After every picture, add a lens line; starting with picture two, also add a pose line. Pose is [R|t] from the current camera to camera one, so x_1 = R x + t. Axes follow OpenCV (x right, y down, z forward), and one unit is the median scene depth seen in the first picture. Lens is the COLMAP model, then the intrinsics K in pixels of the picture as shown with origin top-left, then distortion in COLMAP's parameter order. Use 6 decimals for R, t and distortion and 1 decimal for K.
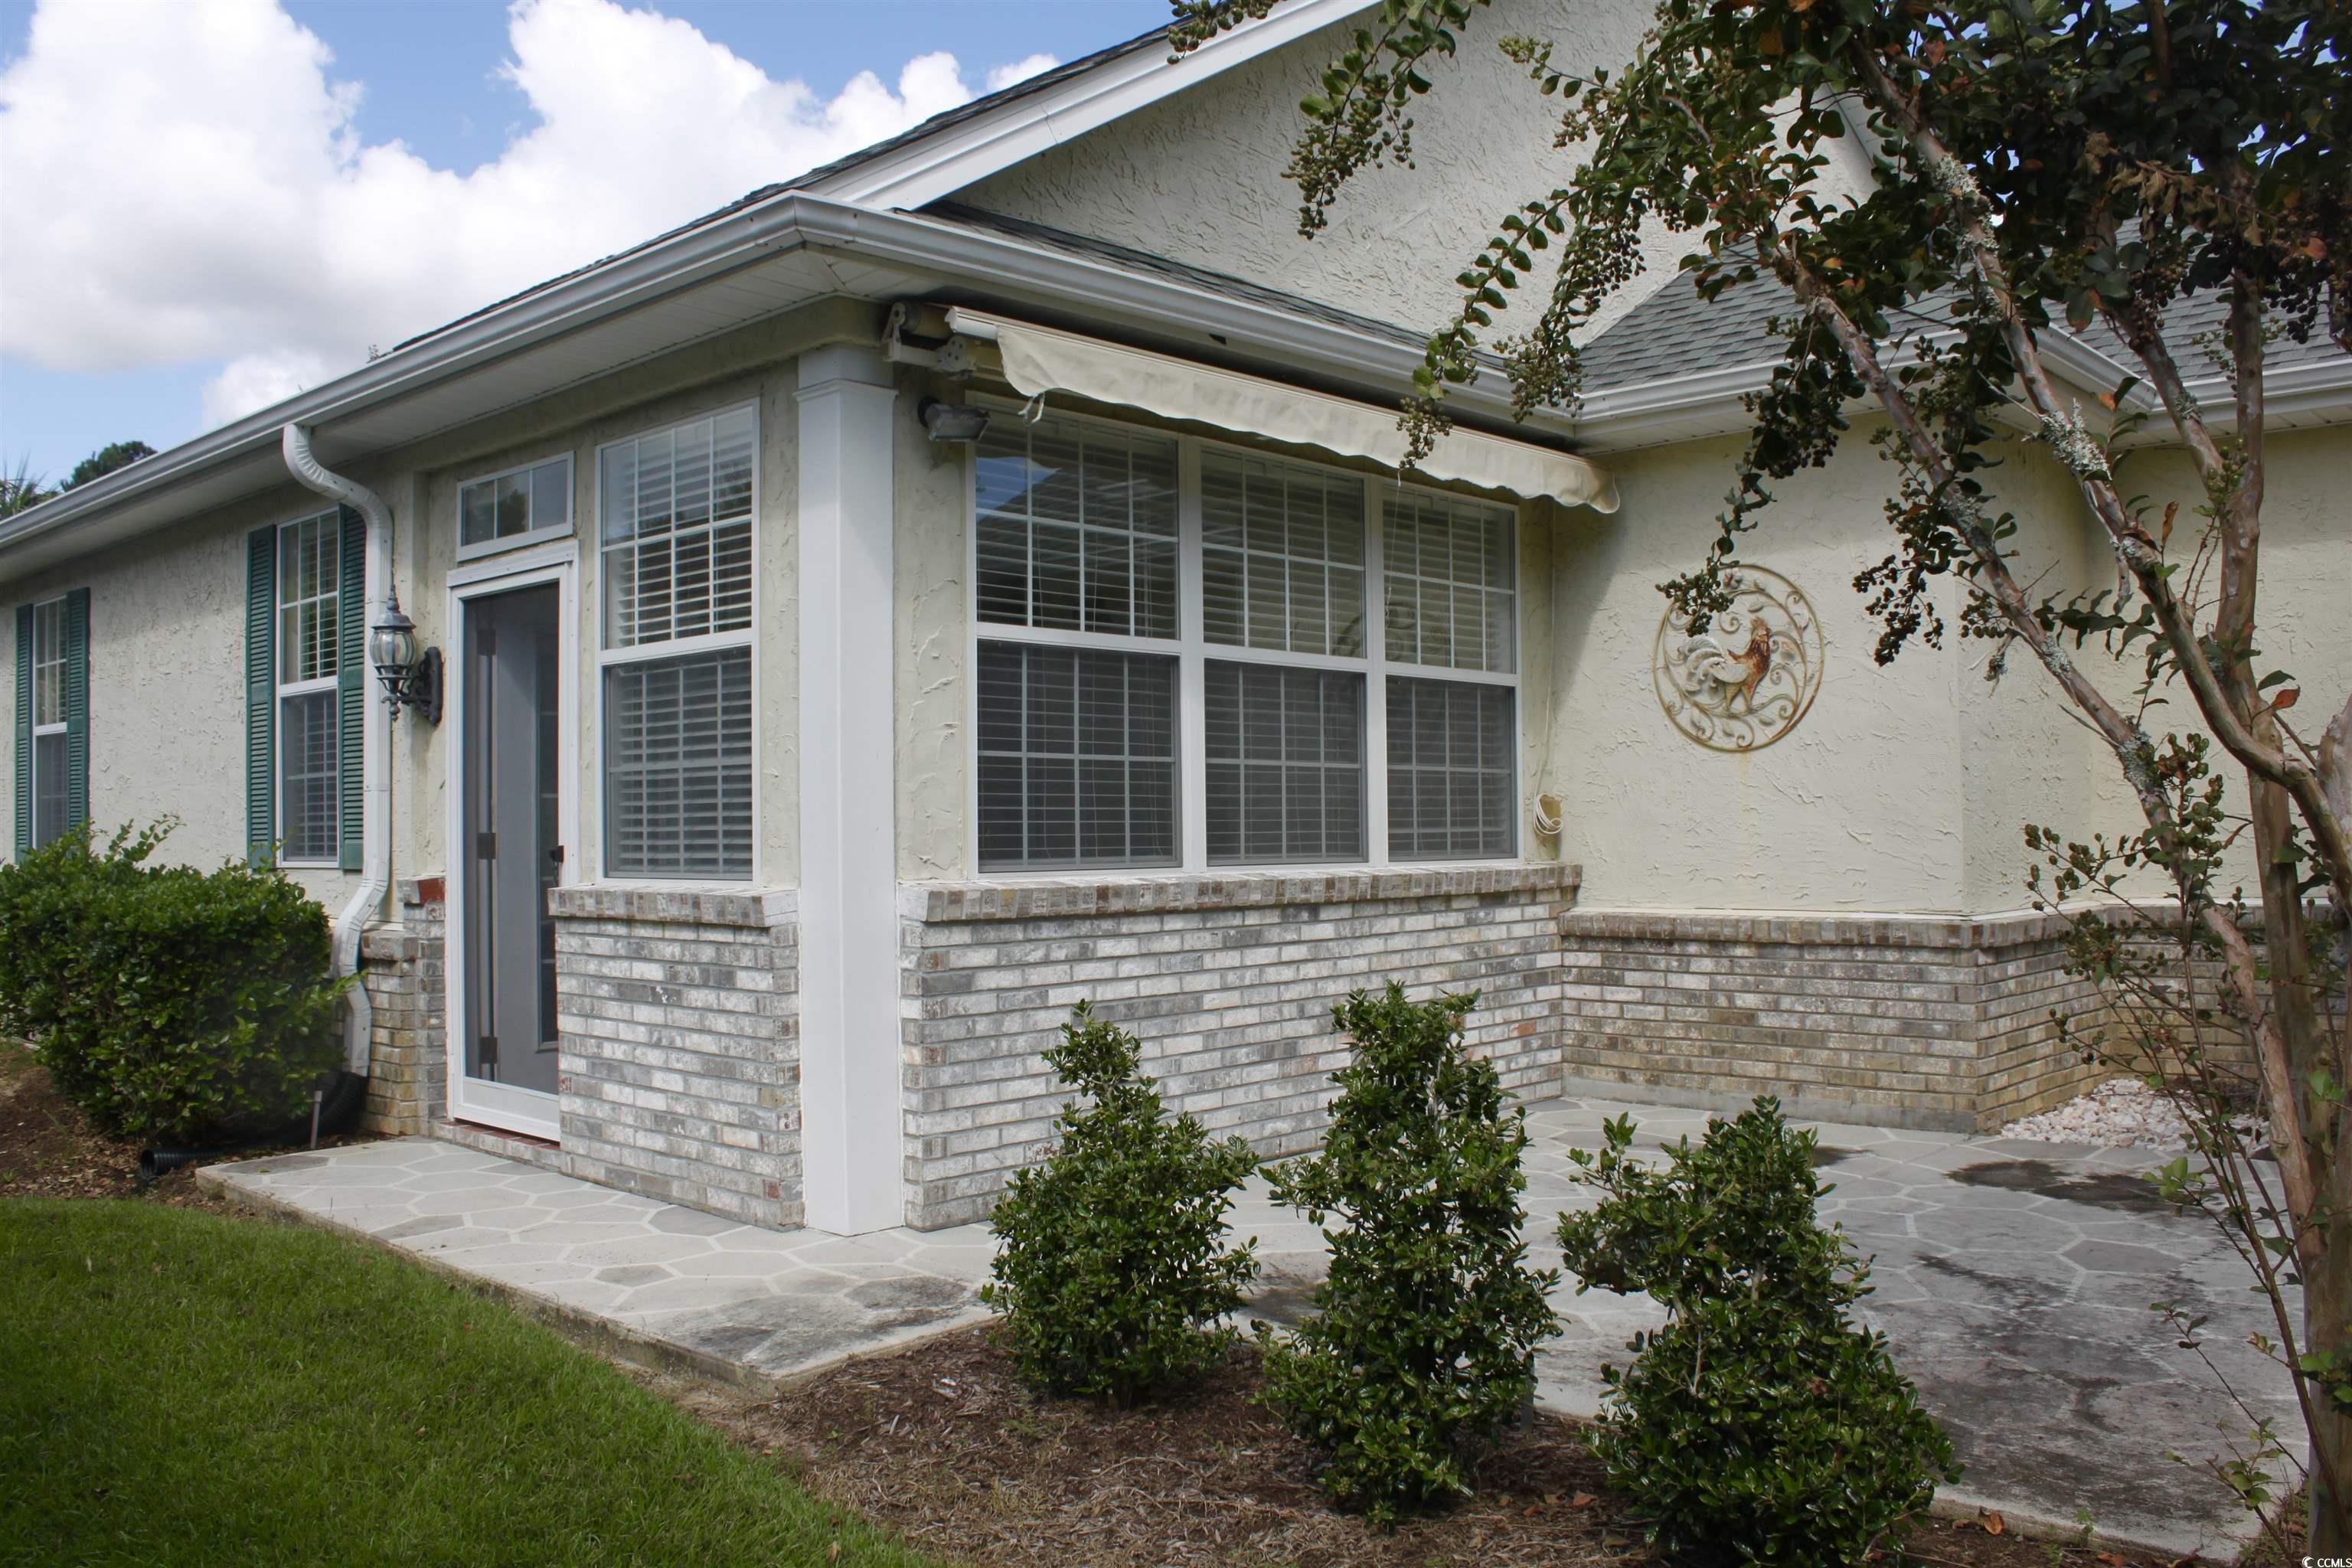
lens RADIAL K [[1952.8, 0, 1207.3], [0, 1952.8, 790.6], [0, 0, 1]] dist [-0.162234, 0.130452]
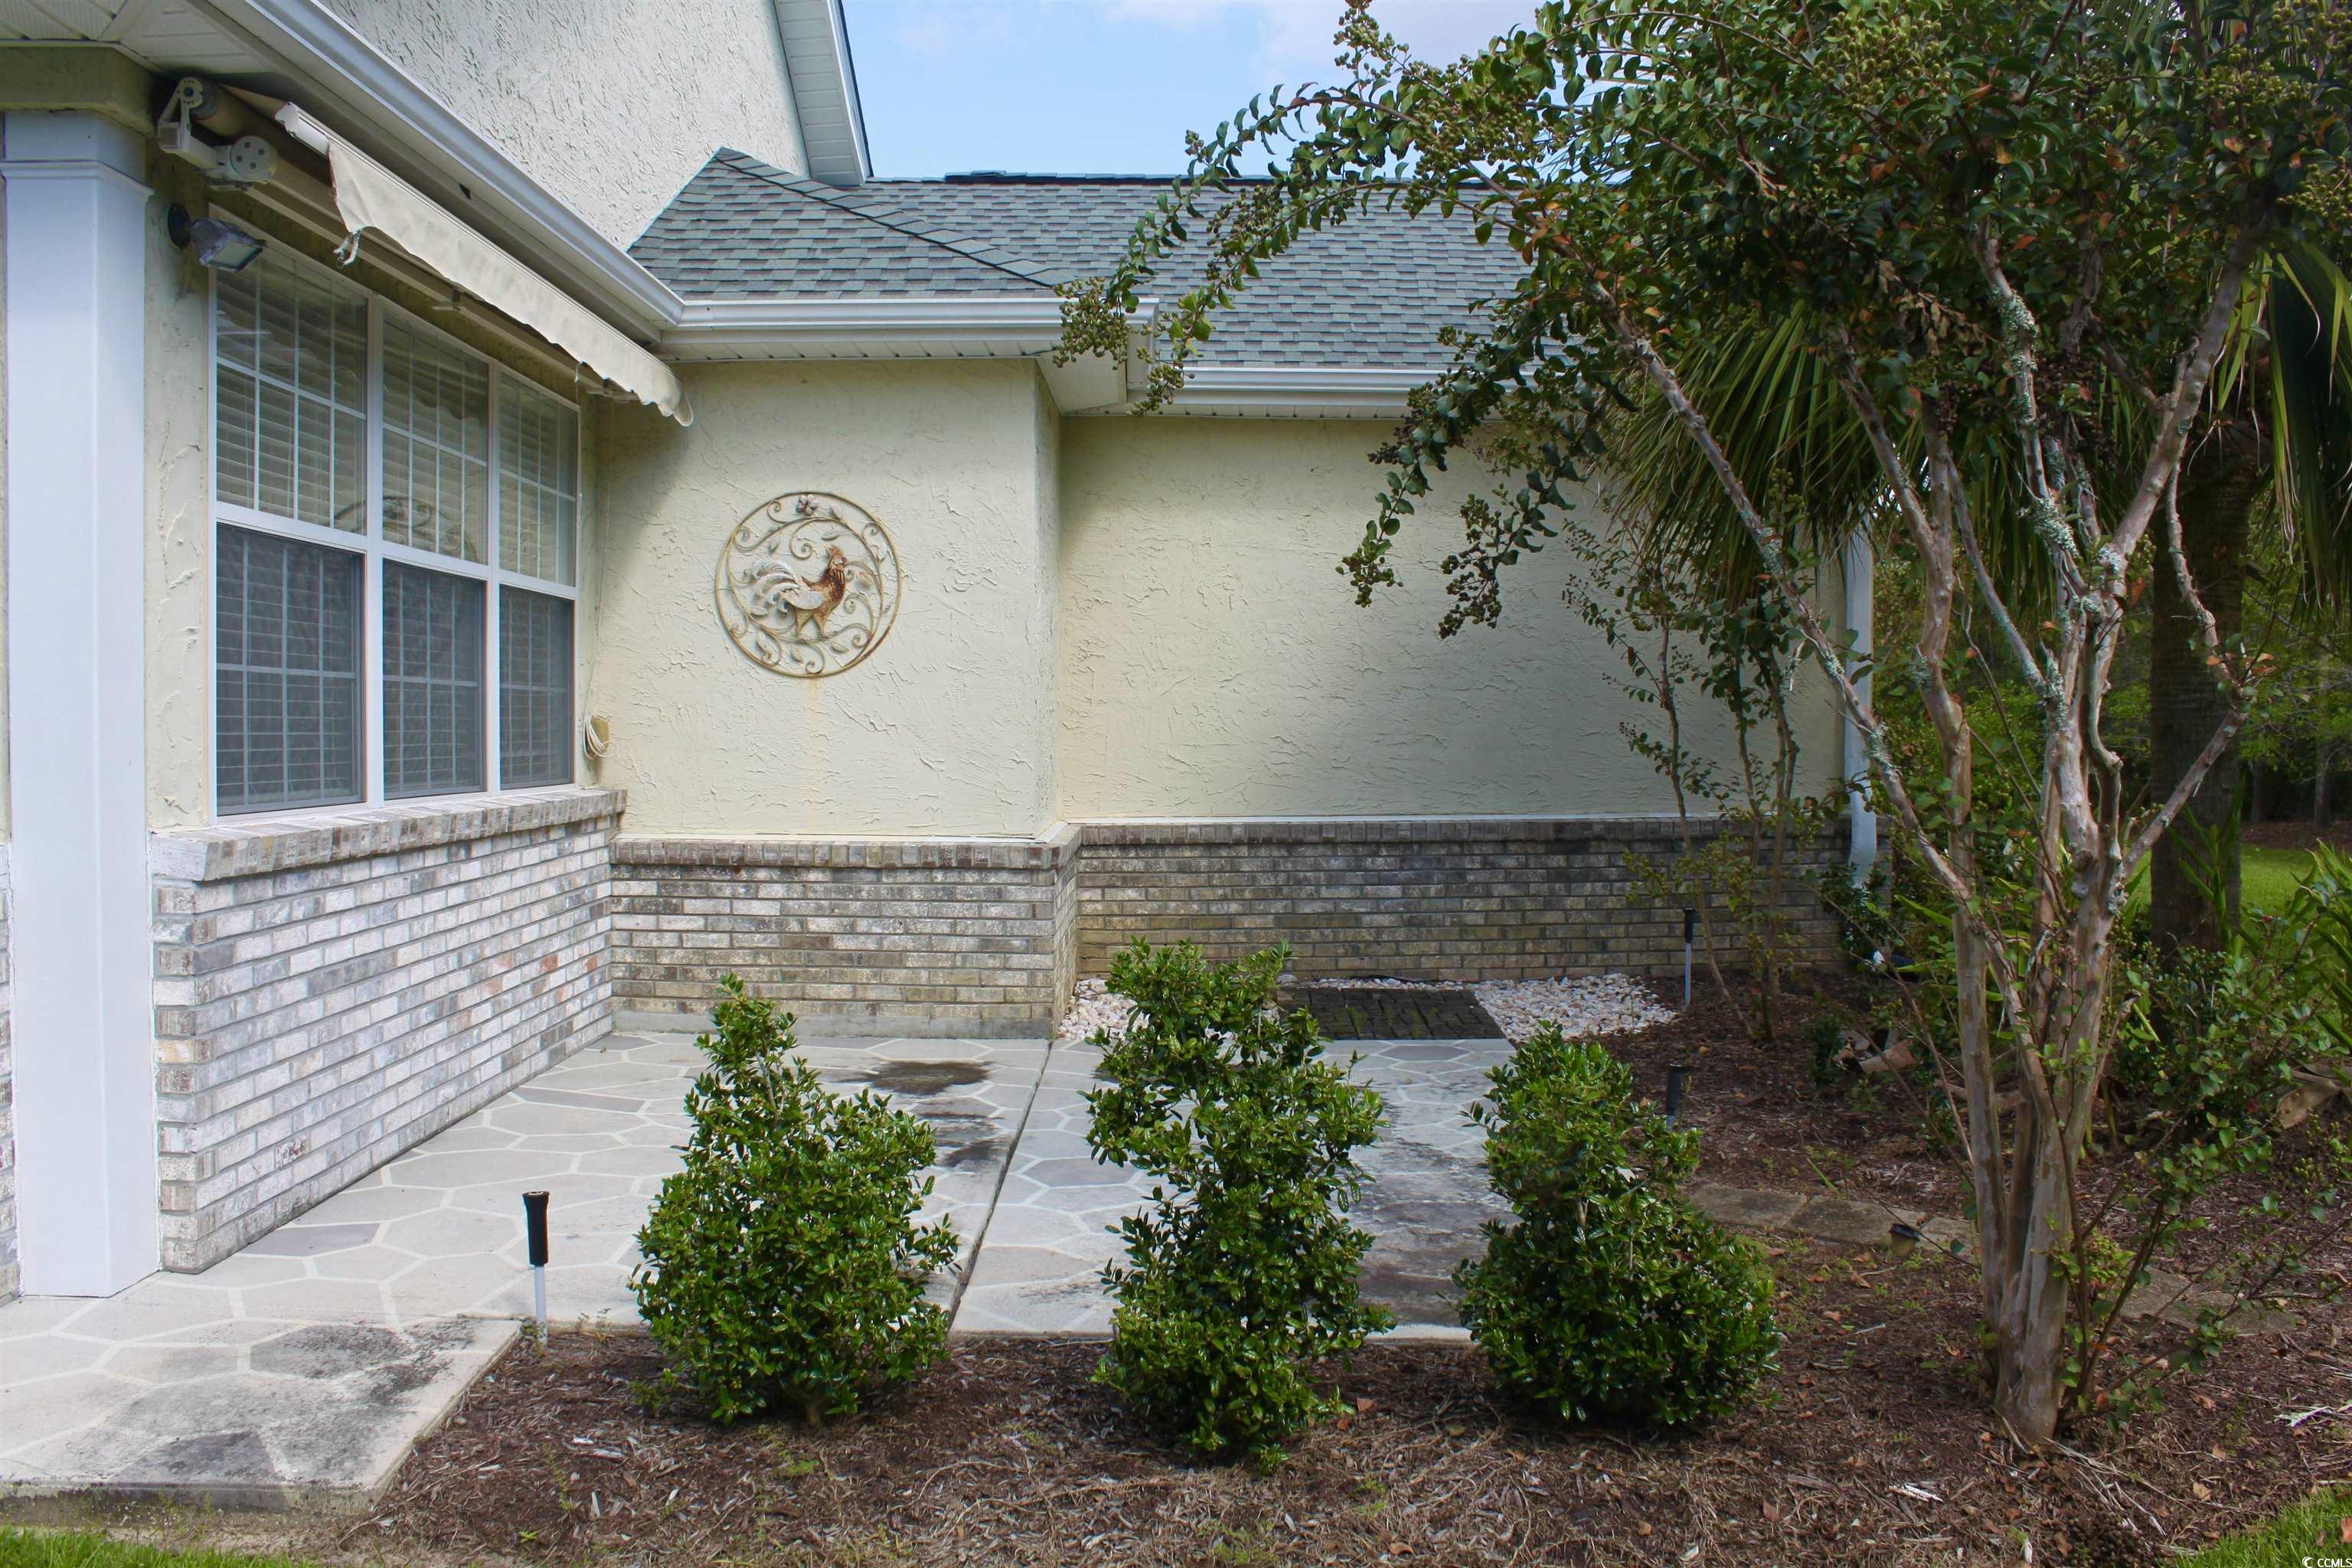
lens RADIAL K [[1952.8, 0, 1204.9], [0, 1952.8, 777.9], [0, 0, 1]] dist [-0.162234, 0.130452]
pose [[0.726701, -0.003067, 0.686947, -0.287186], [-0.028276, 0.999009, 0.034373, -0.009313], [-0.686372, -0.044403, 0.725894, 0.130730]]
